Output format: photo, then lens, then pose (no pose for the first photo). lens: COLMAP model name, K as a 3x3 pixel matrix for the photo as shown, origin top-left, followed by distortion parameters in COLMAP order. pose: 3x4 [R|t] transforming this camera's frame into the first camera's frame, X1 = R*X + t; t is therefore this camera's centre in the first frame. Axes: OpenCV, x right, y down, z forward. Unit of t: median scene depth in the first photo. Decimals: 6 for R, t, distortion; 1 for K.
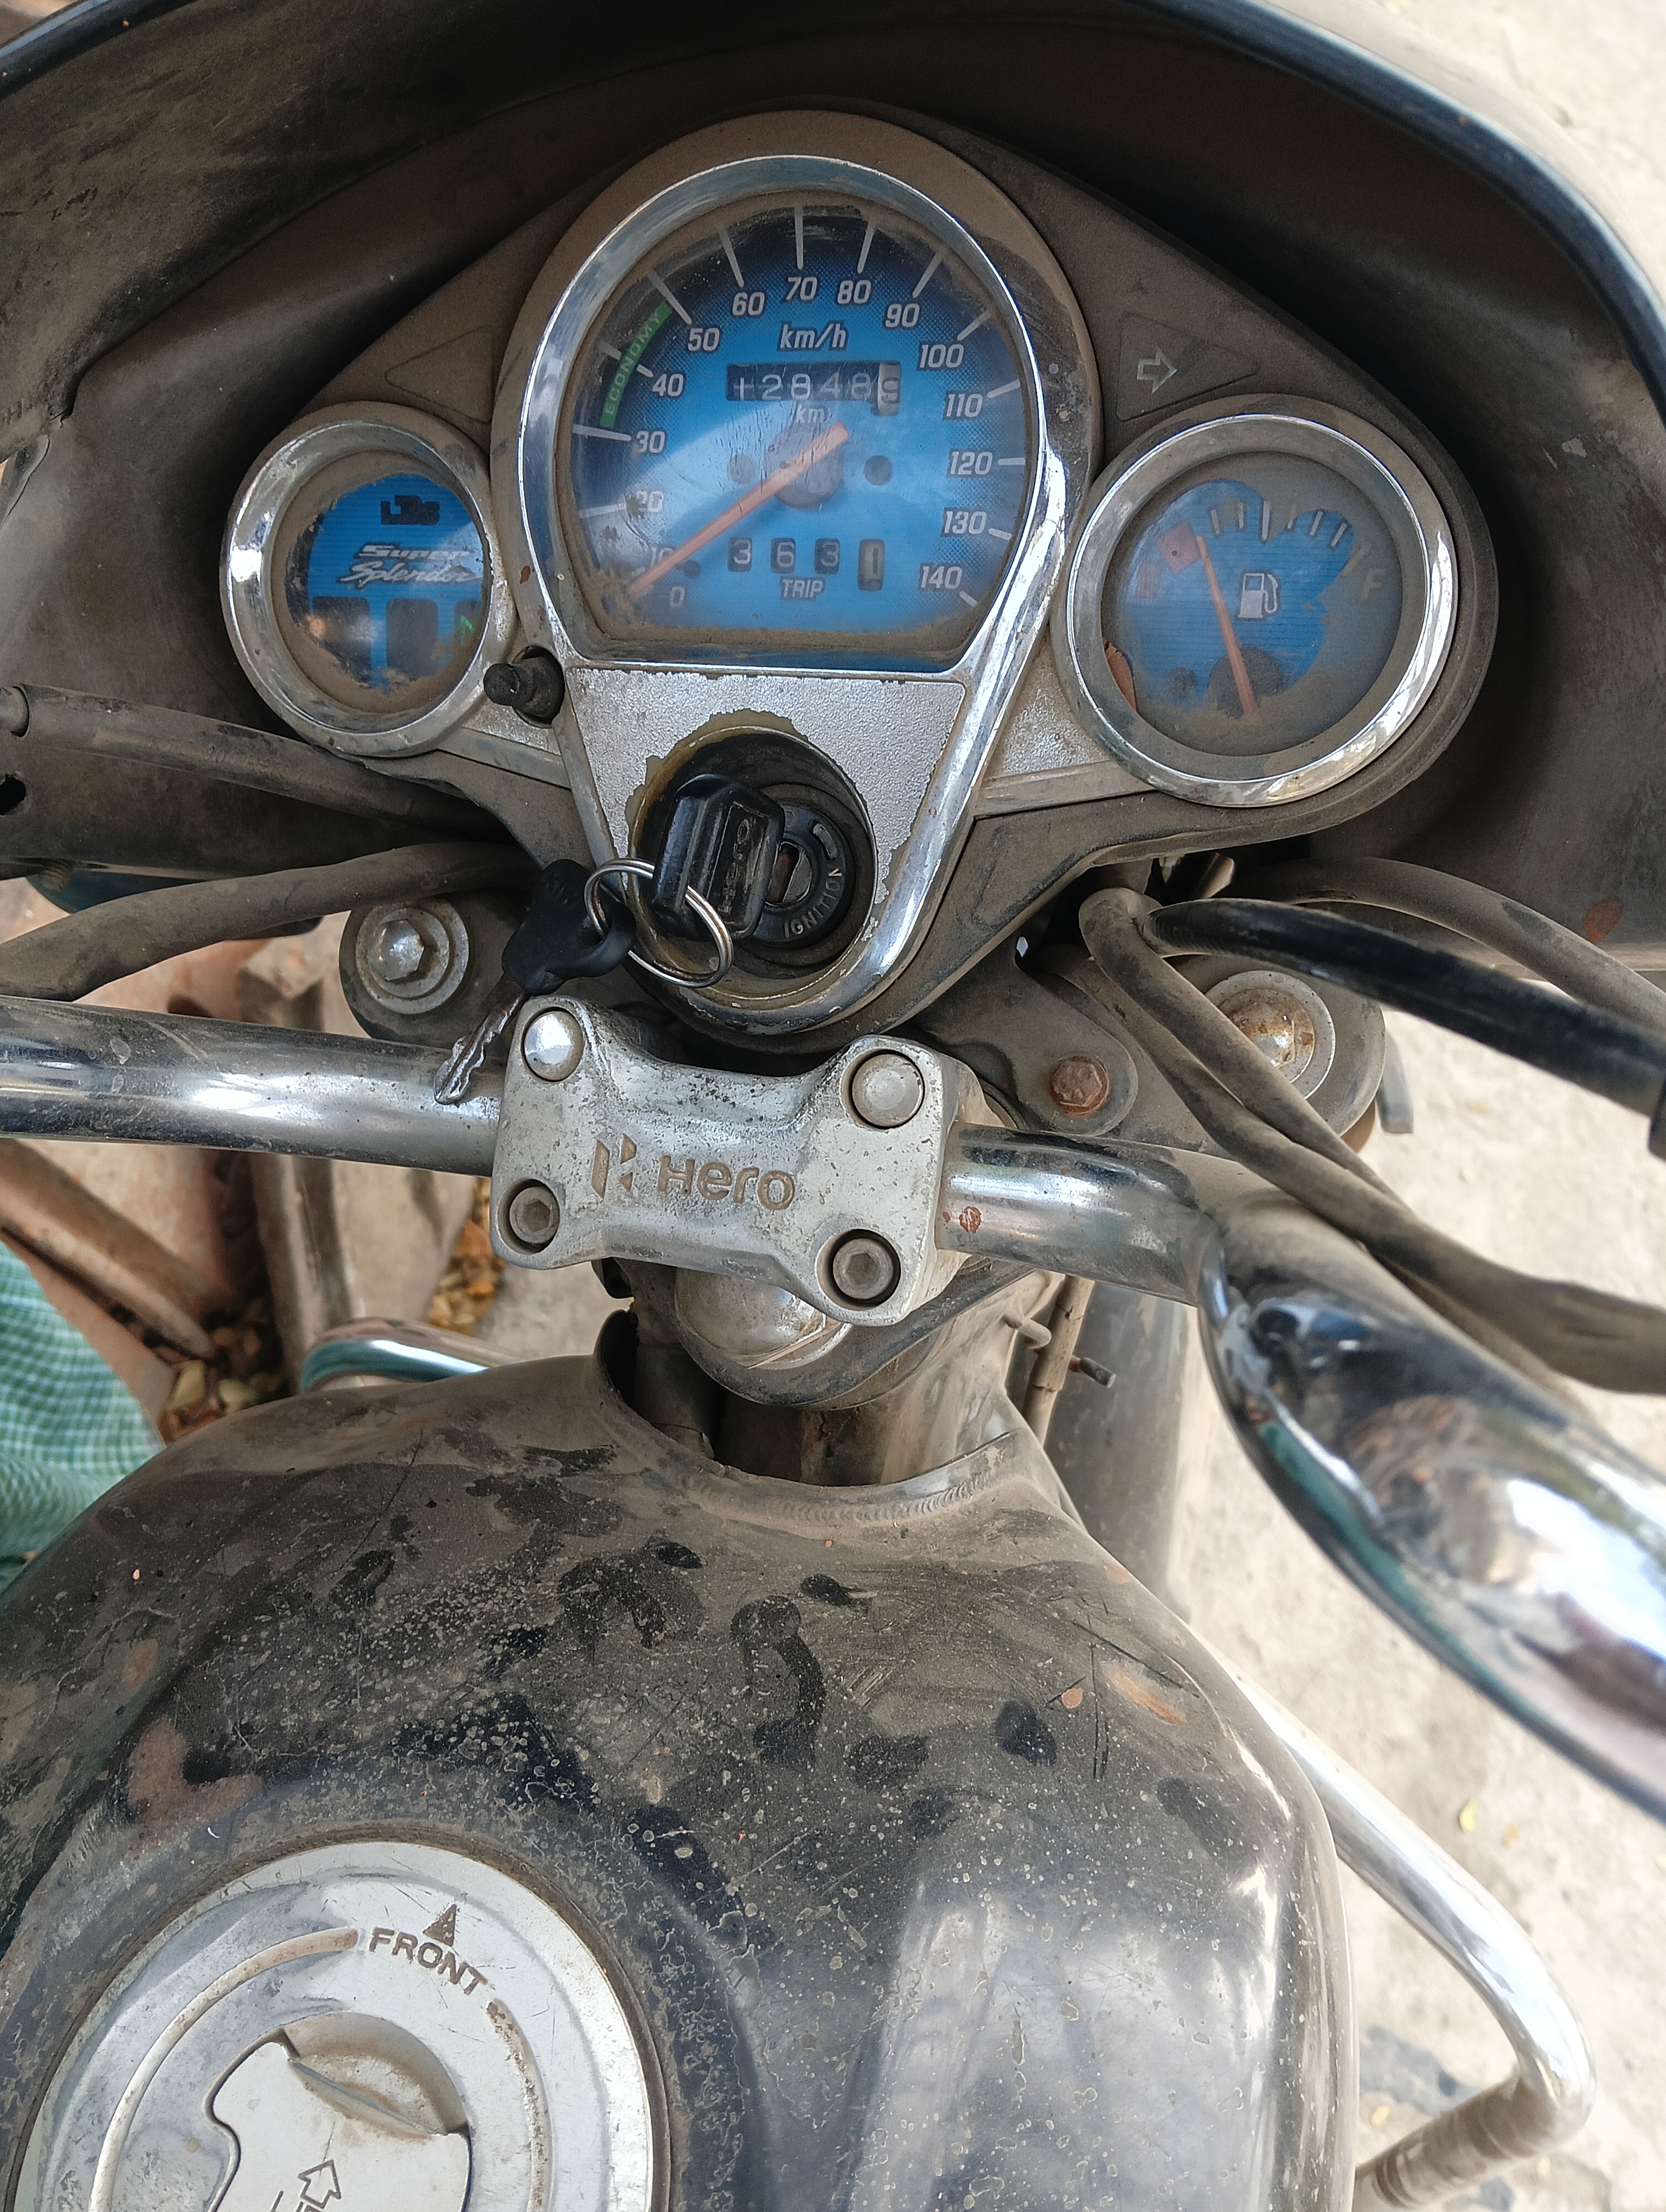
lens RADIAL K [[1807.2, 0, 833.0], [0, 1807.2, 1139.2], [0, 0, 1]] dist [0.064469, -0.184677]
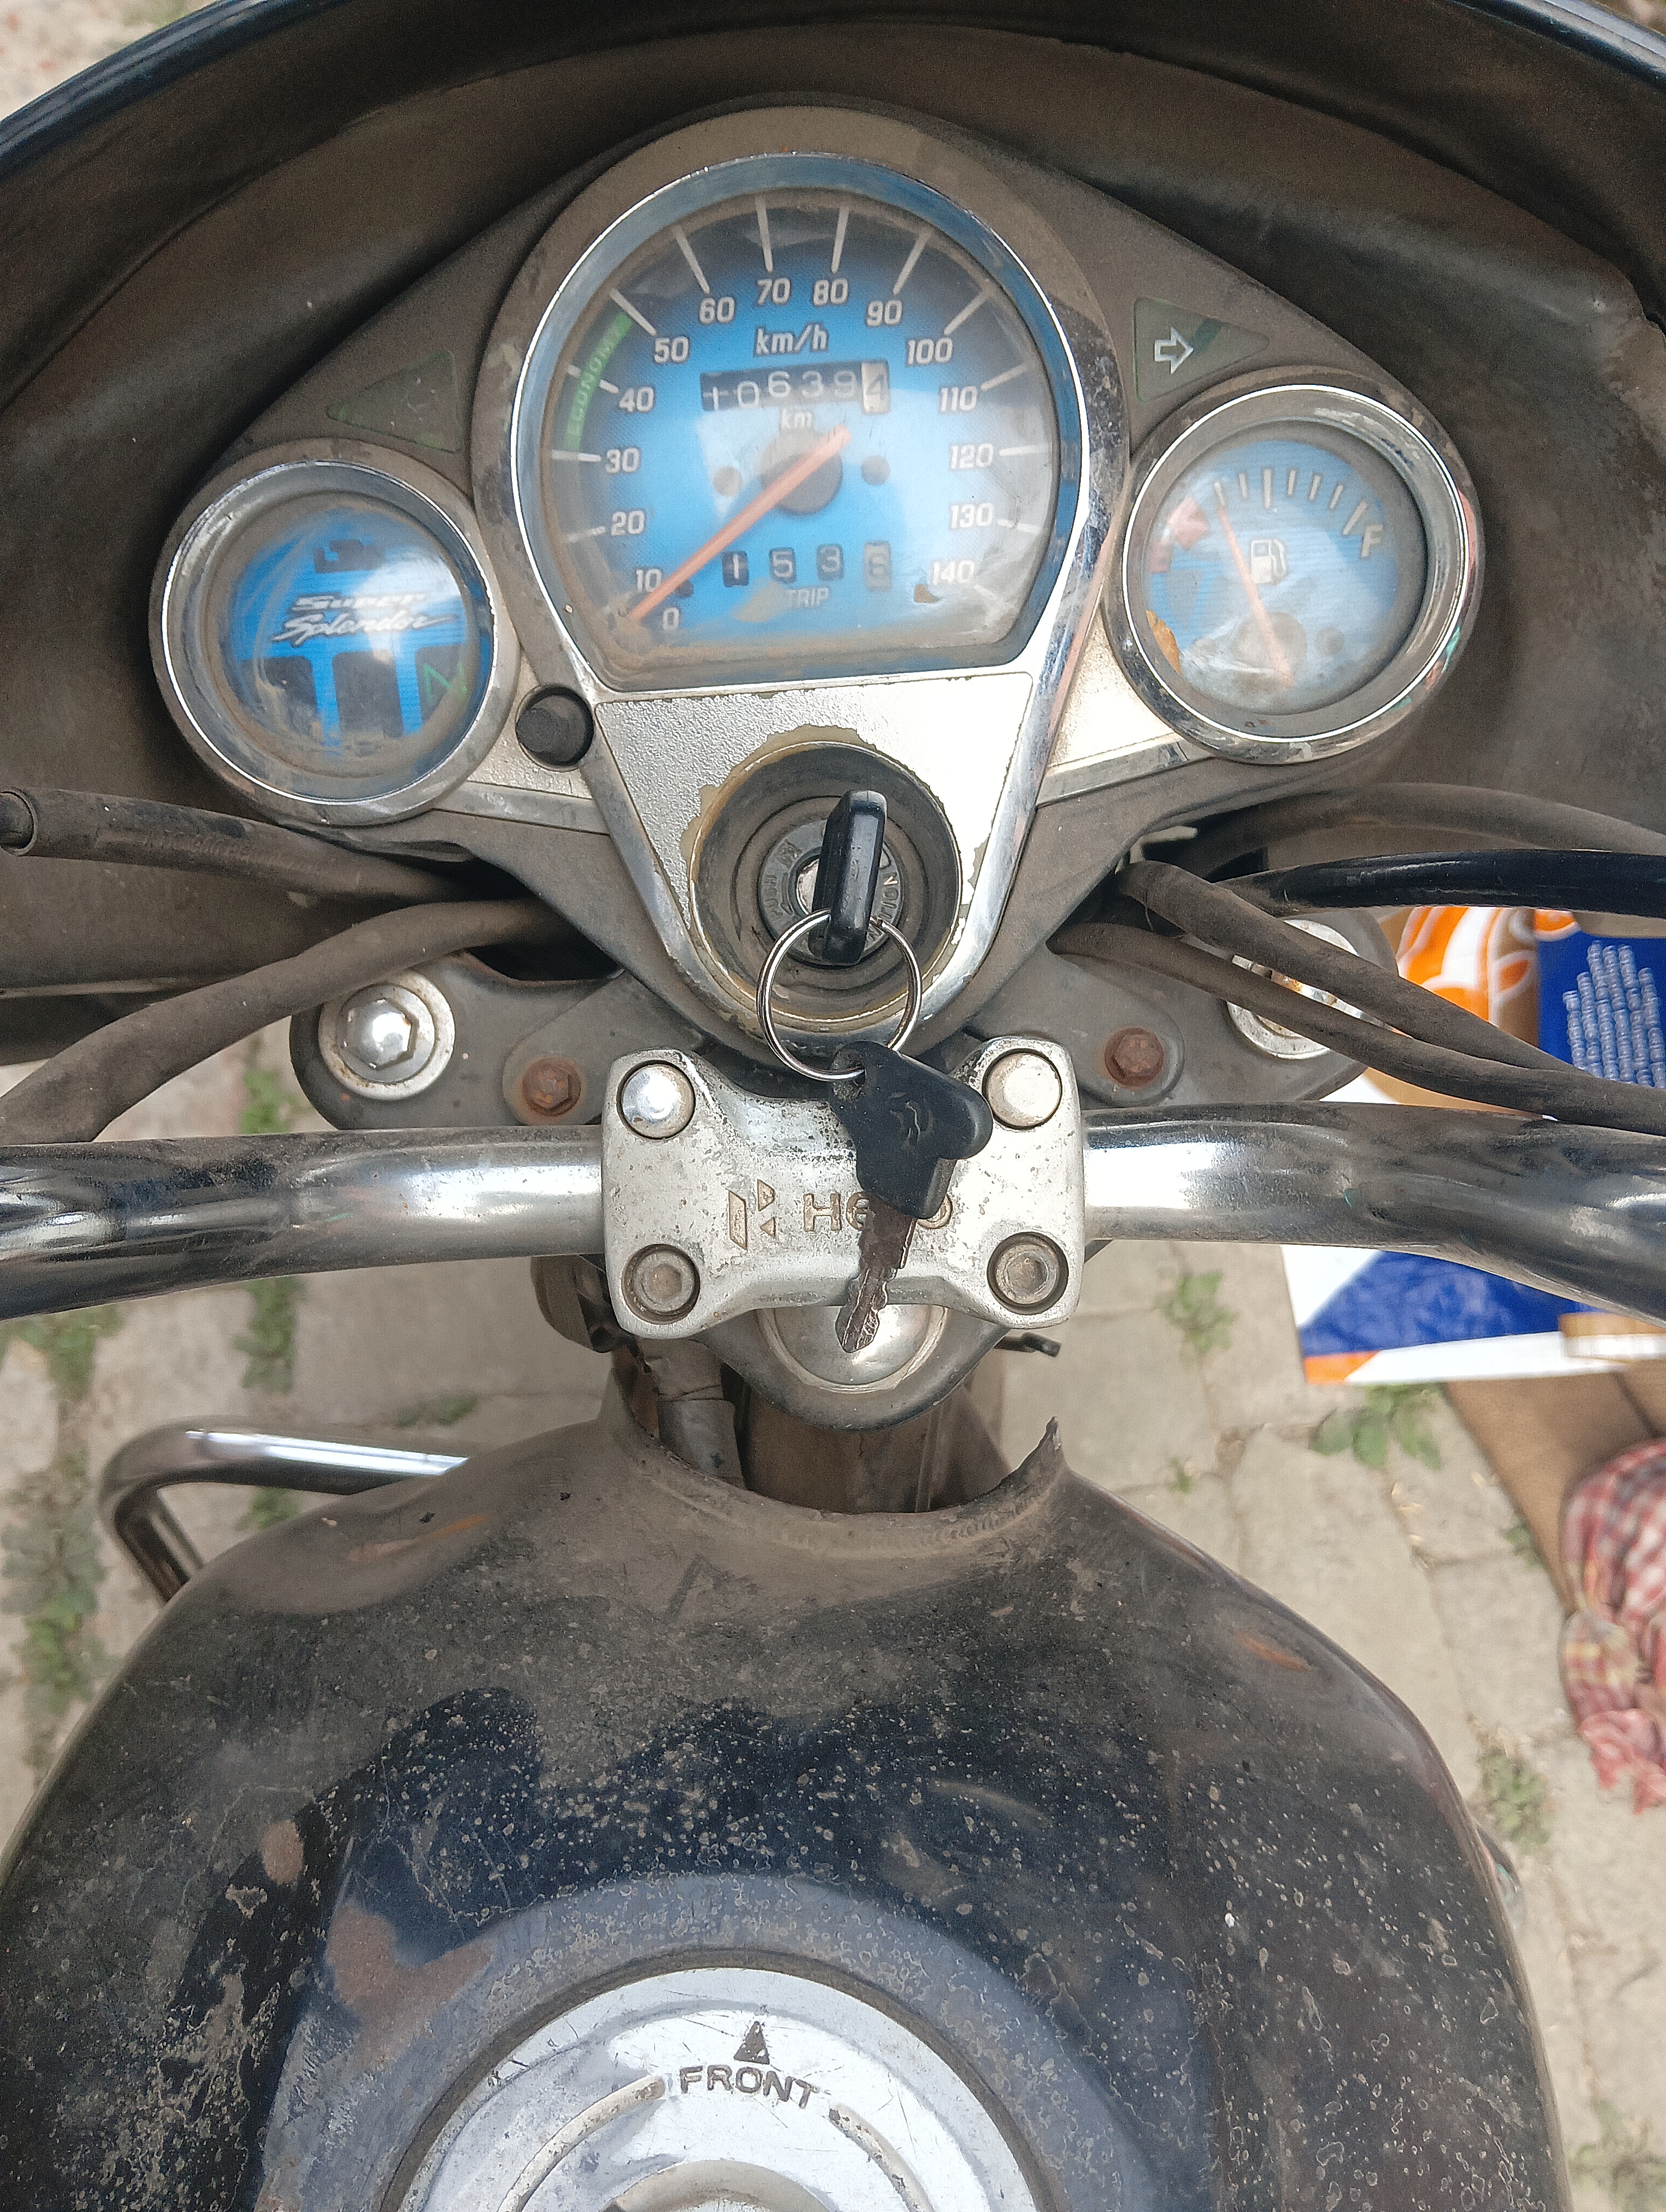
lens RADIAL K [[1807.2, 0, 832.5], [0, 1807.2, 1123.8], [0, 0, 1]] dist [0.064469, -0.184677]
pose [[0.951919, -0.169750, 0.255019, -0.312848], [0.171703, 0.985038, 0.014758, -0.039155], [-0.253709, 0.029739, 0.966823, 0.066971]]
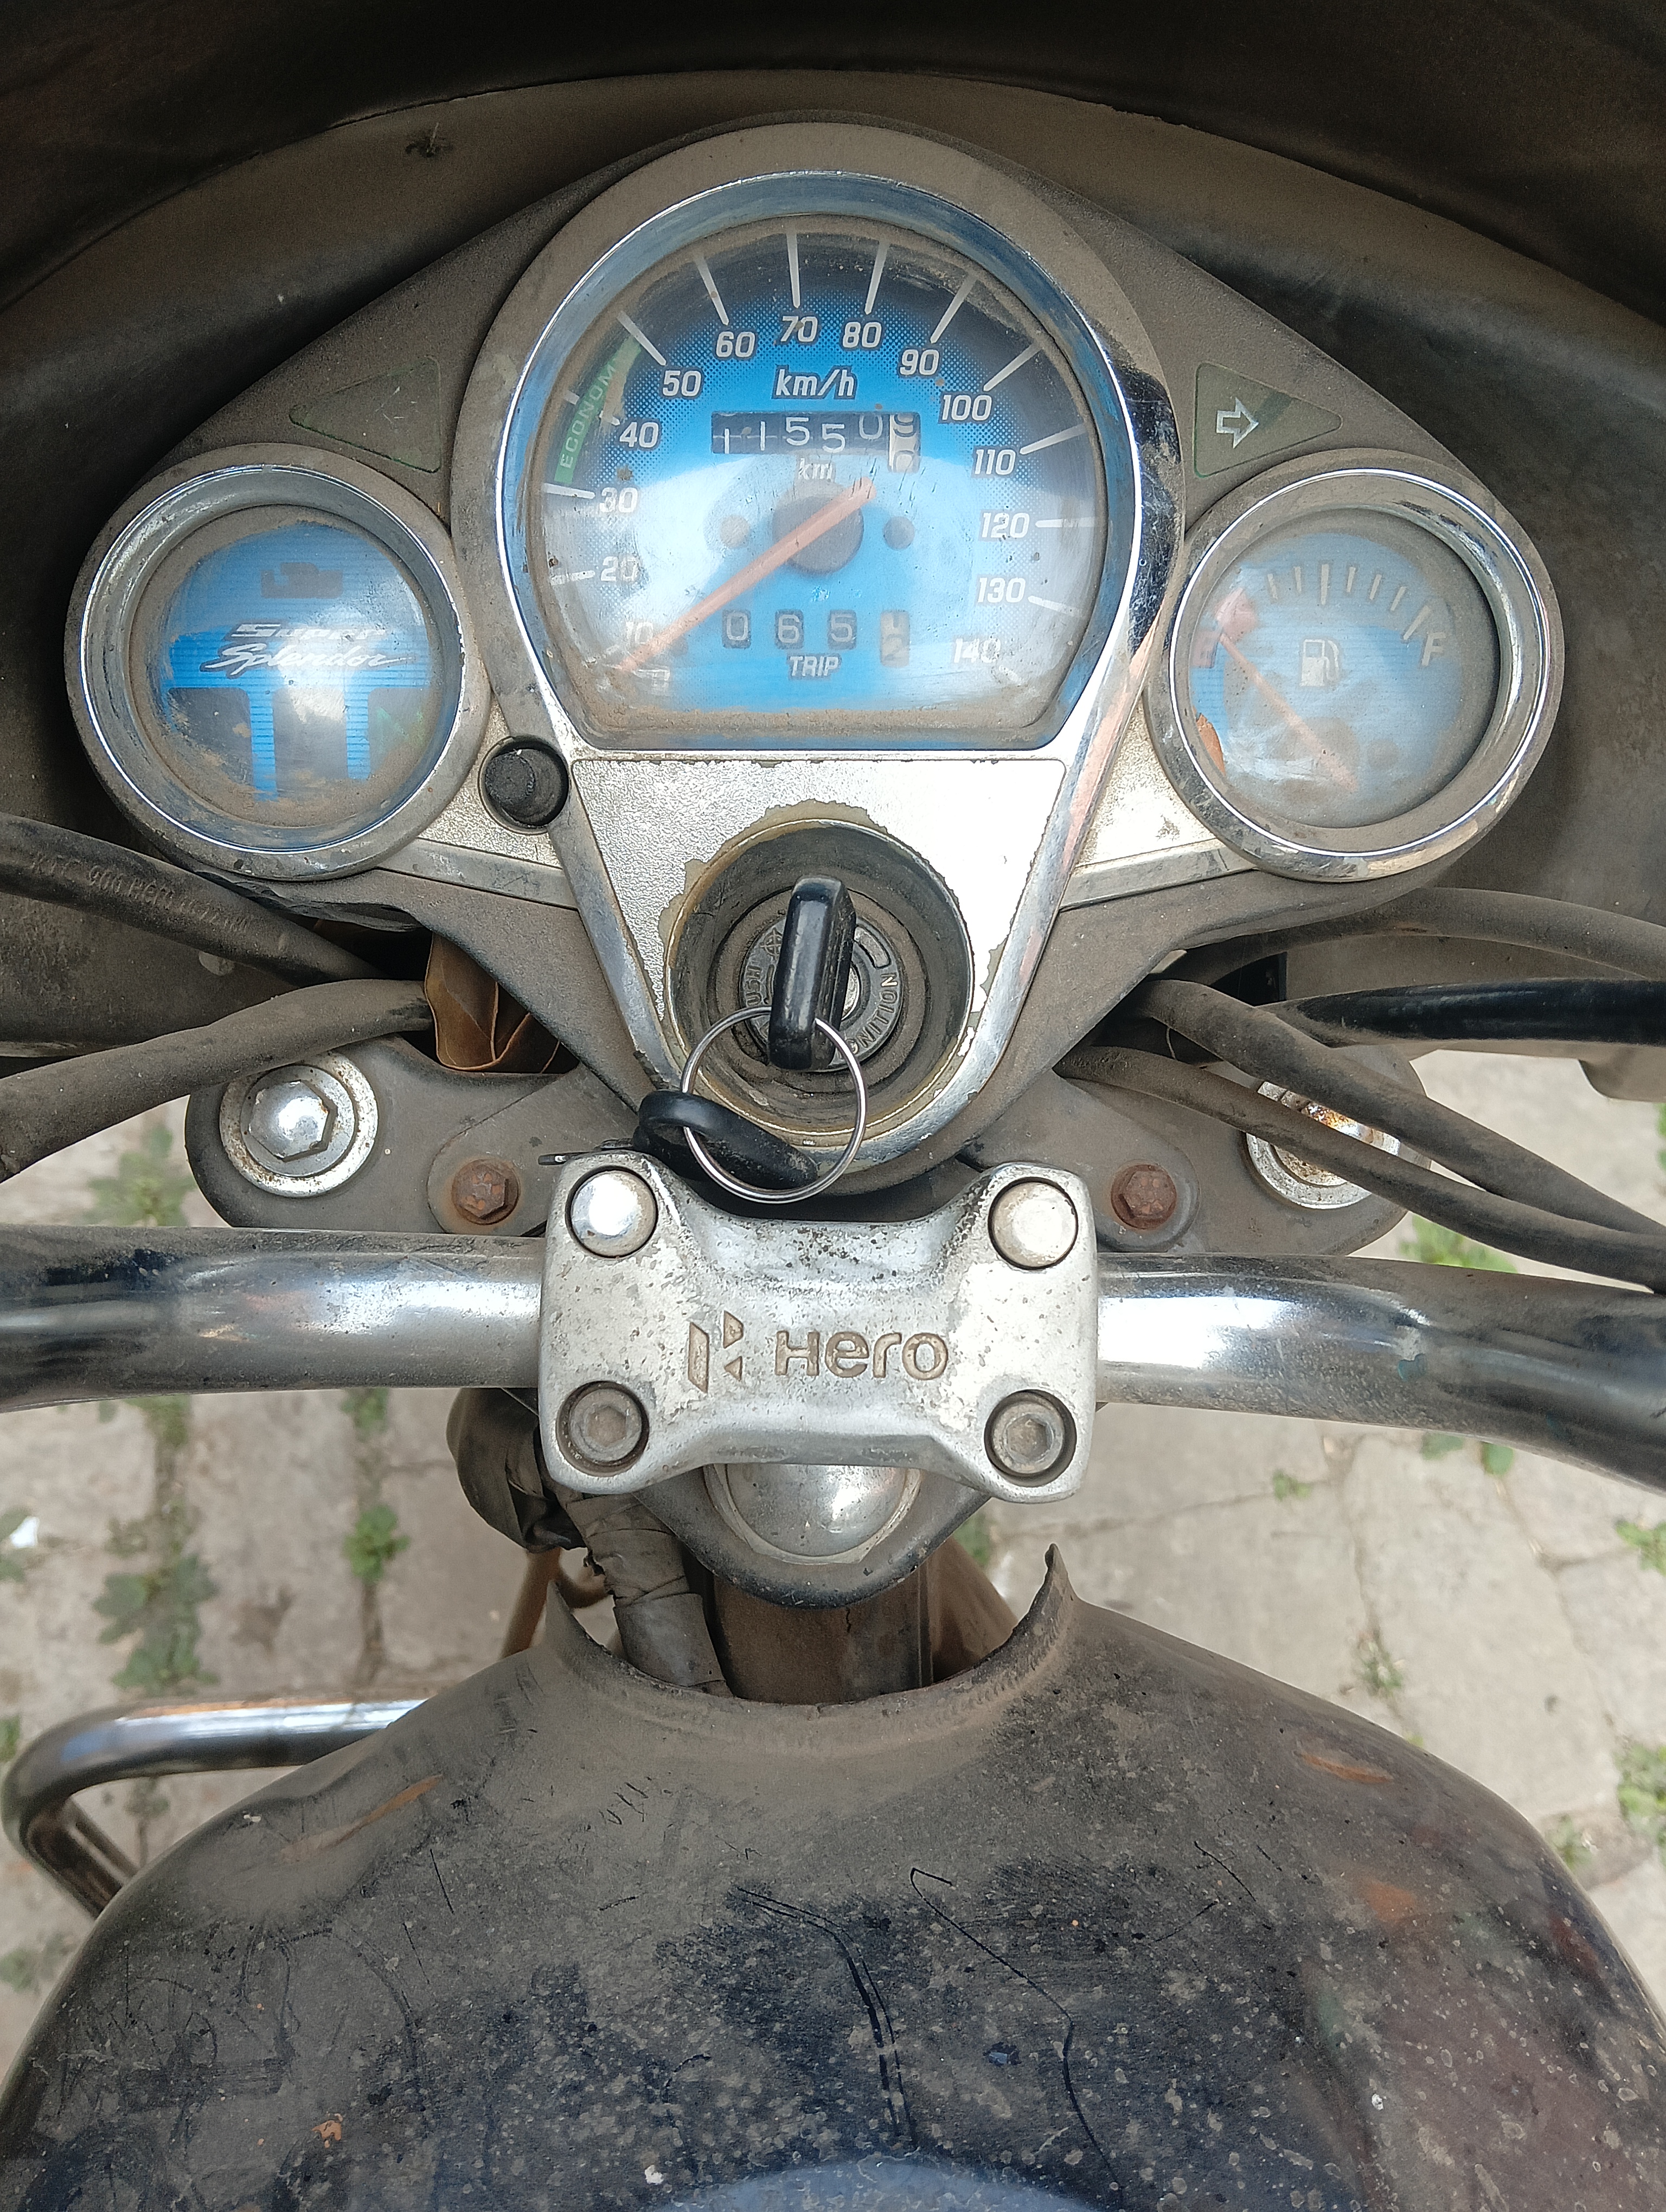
lens RADIAL K [[1807.2, 0, 835.4], [0, 1807.2, 1116.4], [0, 0, 1]] dist [0.064469, -0.184677]
pose [[0.944399, -0.091432, 0.315834, -0.316293], [0.115079, 0.991719, -0.057013, -0.038077], [-0.308006, 0.090189, 0.947100, 0.196349]]
